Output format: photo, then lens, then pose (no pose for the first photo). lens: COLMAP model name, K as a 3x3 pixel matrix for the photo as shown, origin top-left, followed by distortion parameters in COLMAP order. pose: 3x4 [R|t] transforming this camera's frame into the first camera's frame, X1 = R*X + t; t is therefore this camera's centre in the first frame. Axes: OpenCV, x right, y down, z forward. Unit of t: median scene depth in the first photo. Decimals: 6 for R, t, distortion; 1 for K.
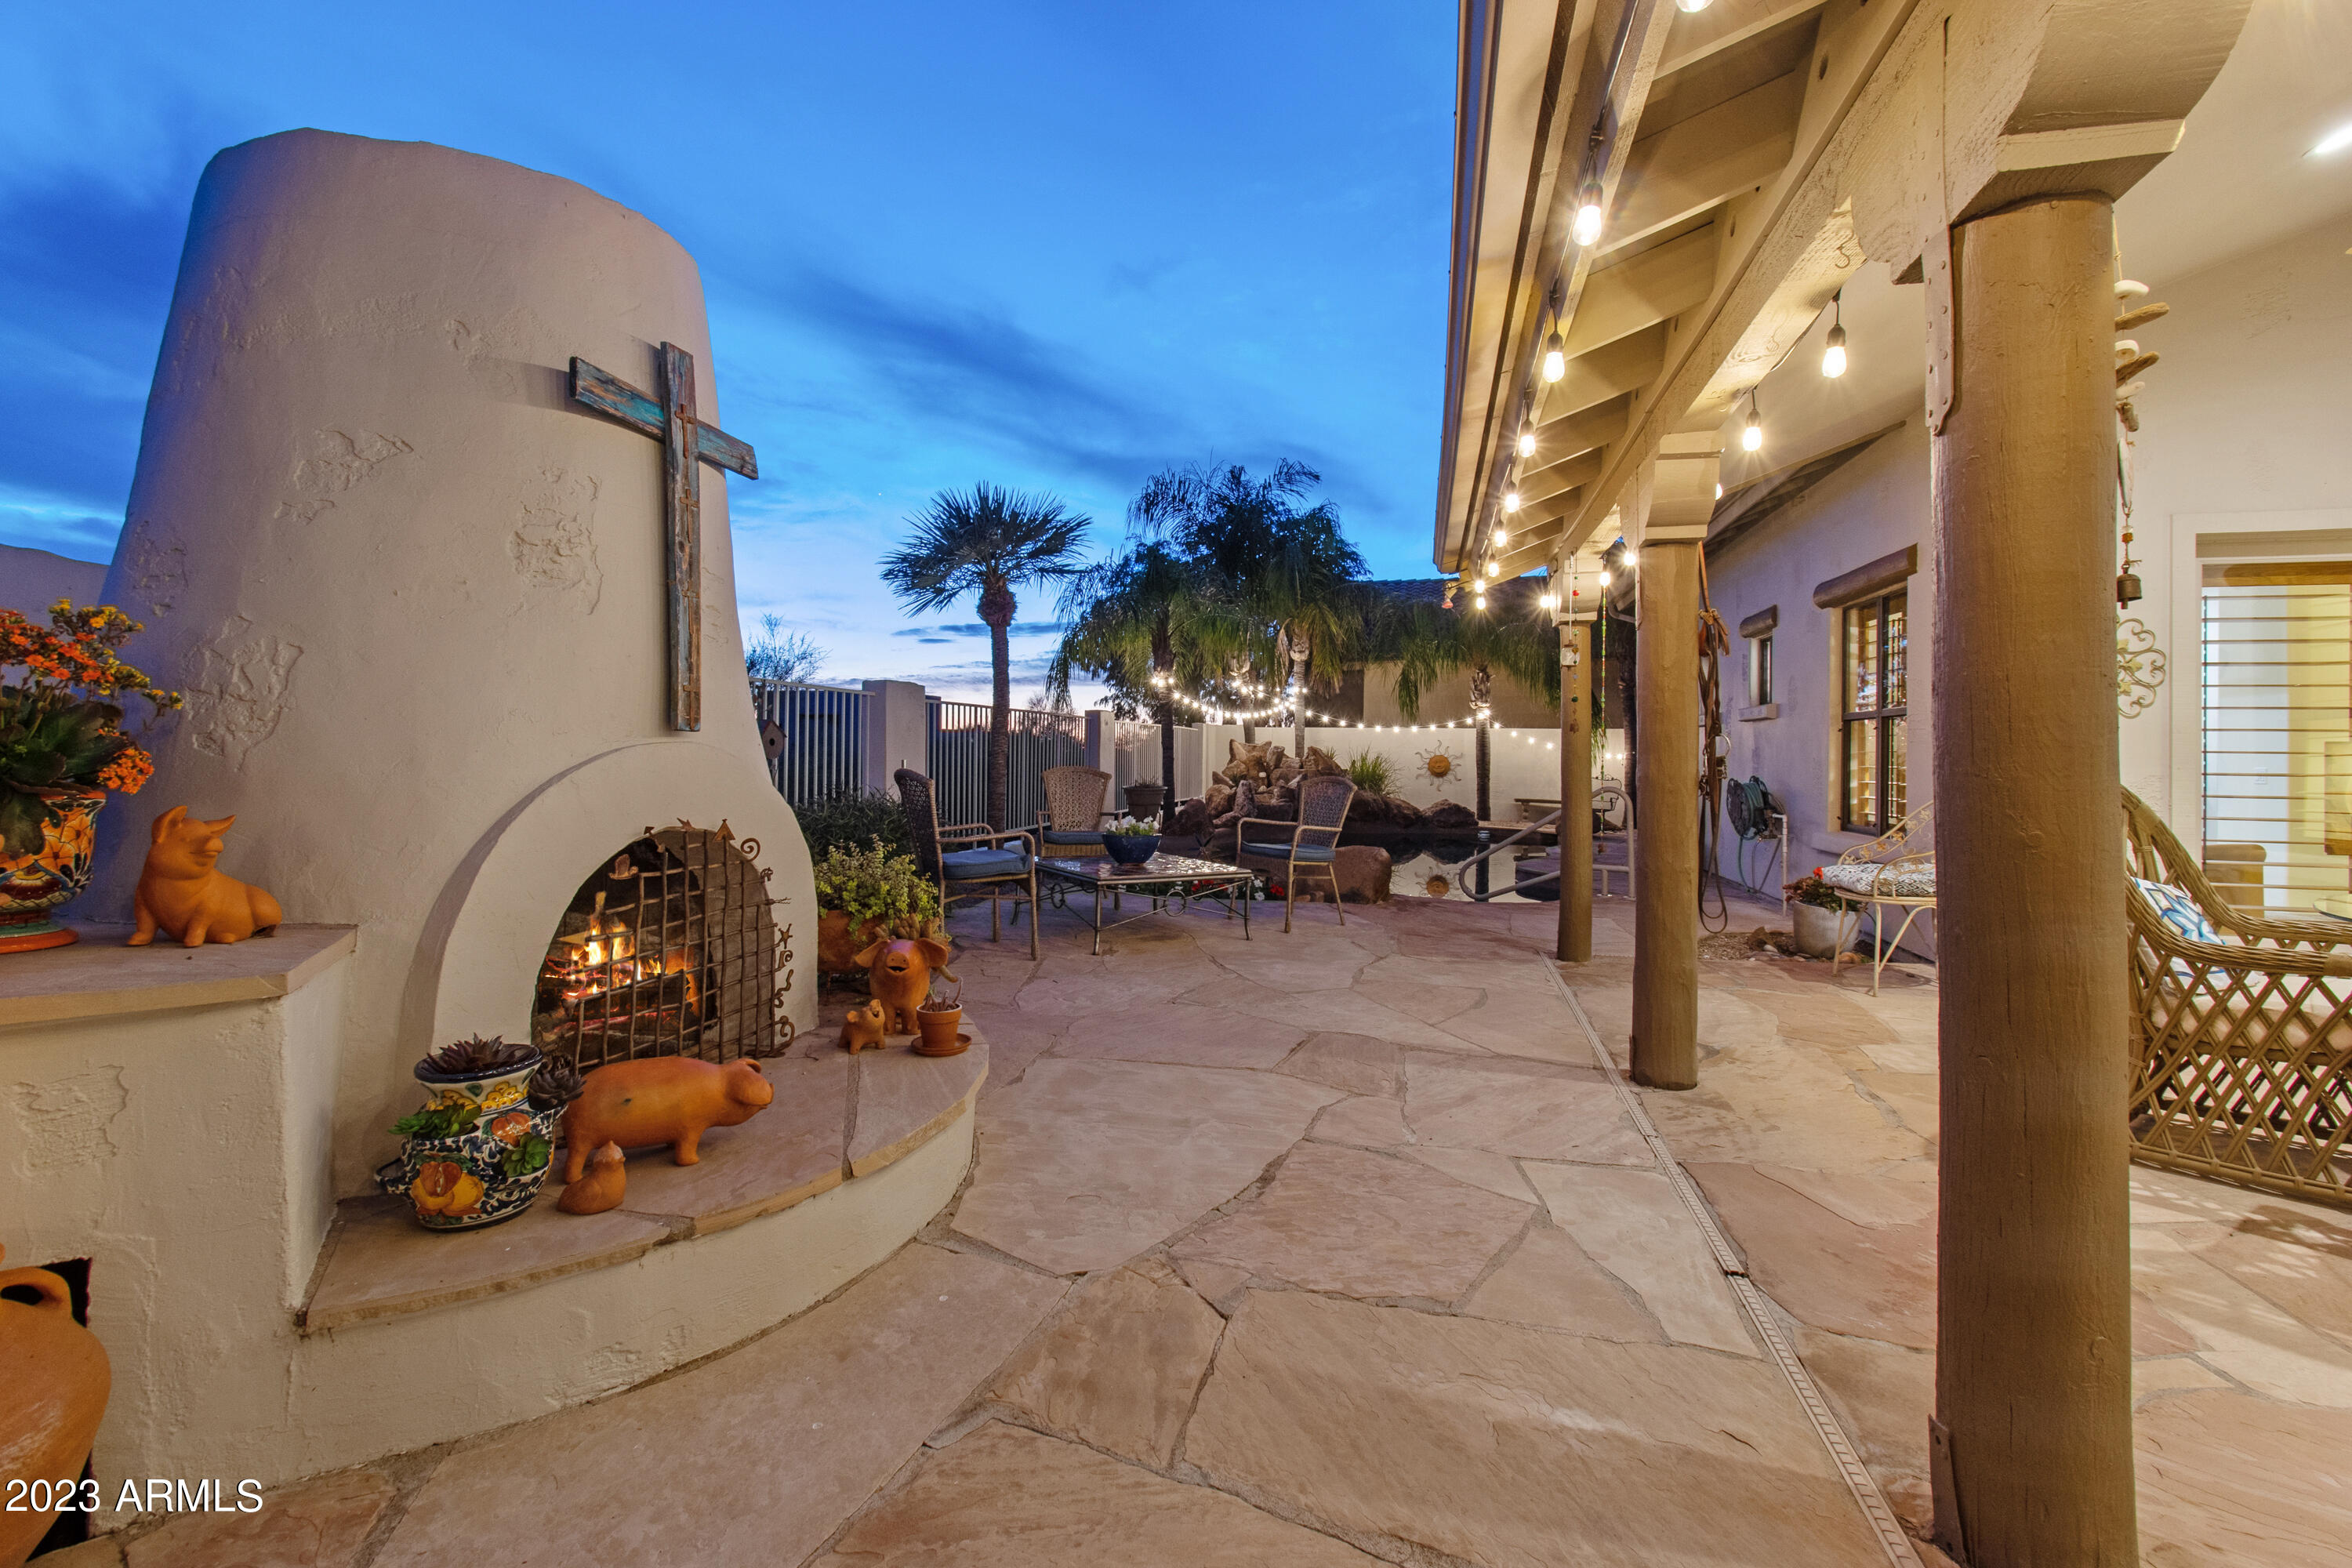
lens RADIAL K [[1105.6, 0, 1184.7], [0, 1105.6, 748.3], [0, 0, 1]] dist [-0.021438, 0.000001]
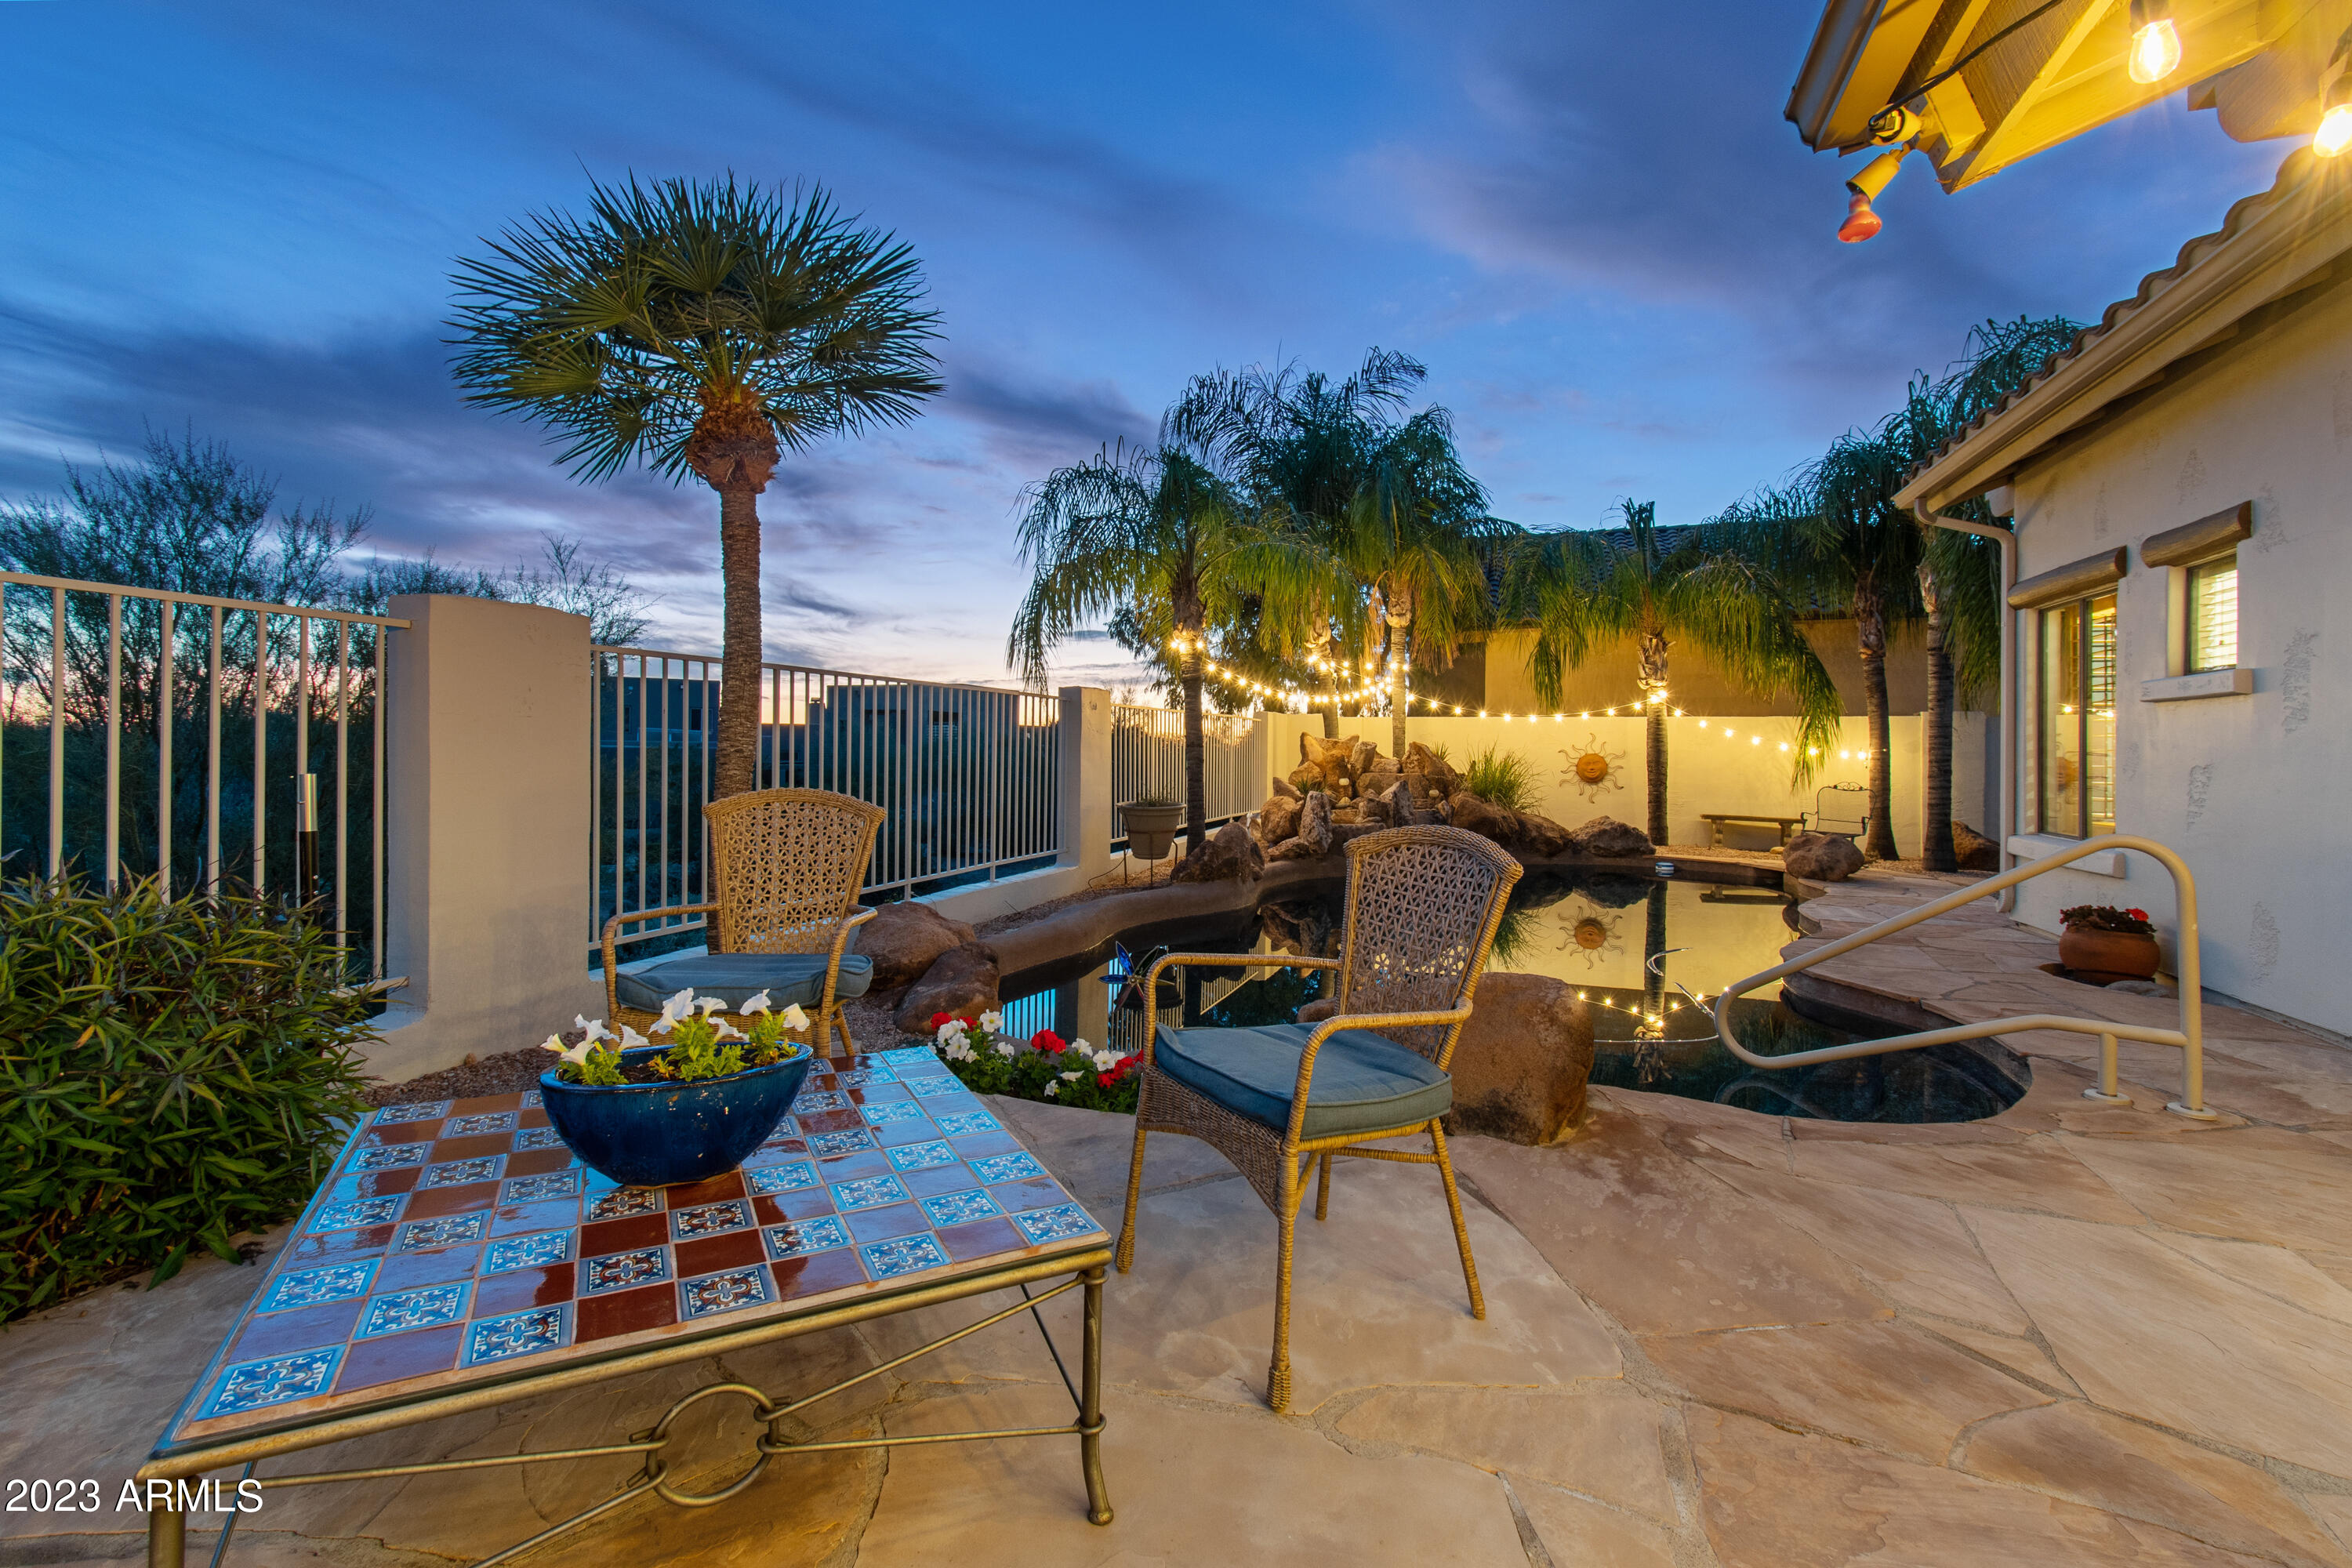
lens RADIAL K [[1105.6, 0, 1184.7], [0, 1105.6, 748.3], [0, 0, 1]] dist [-0.021438, 0.000001]
pose [[0.995223, -0.001259, -0.097623, 0.034806], [0.001471, 0.999997, 0.002102, 0.000554], [0.097620, -0.002236, 0.995221, 0.259567]]
